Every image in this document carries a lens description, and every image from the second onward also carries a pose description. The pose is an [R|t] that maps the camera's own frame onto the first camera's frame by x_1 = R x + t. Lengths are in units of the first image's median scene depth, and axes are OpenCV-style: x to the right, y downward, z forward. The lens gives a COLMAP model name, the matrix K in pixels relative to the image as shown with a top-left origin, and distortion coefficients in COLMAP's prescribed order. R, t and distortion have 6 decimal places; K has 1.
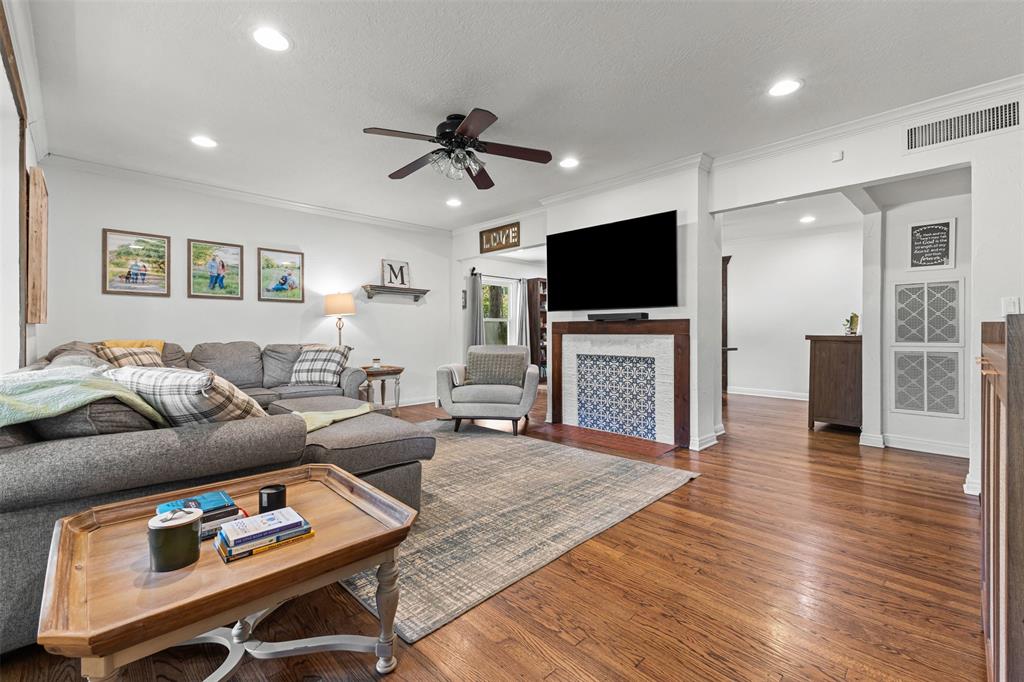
lens RADIAL K [[446.5, 0, 515.2], [0, 446.5, 335.6], [0, 0, 1]] dist [0.005461, -0.001184]
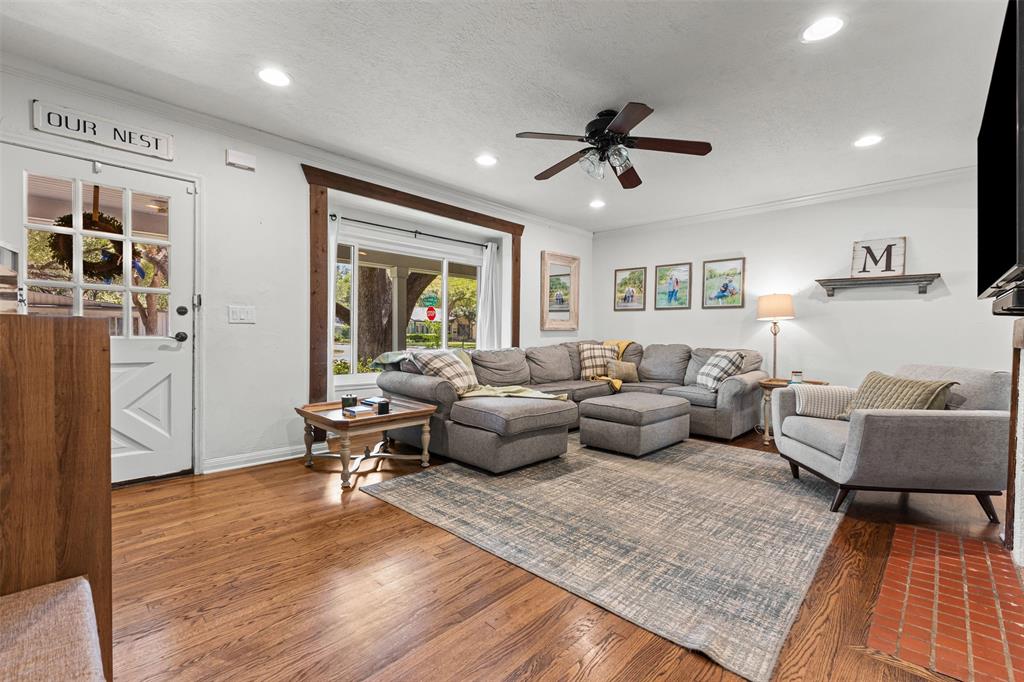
lens RADIAL K [[446.5, 0, 513.3], [0, 446.5, 346.8], [0, 0, 1]] dist [0.005461, -0.001184]
pose [[0.025476, 0.032628, -0.999143, 0.648709], [-0.021609, 0.999252, 0.032080, -0.009938], [0.999442, 0.020774, 0.026162, 0.597525]]
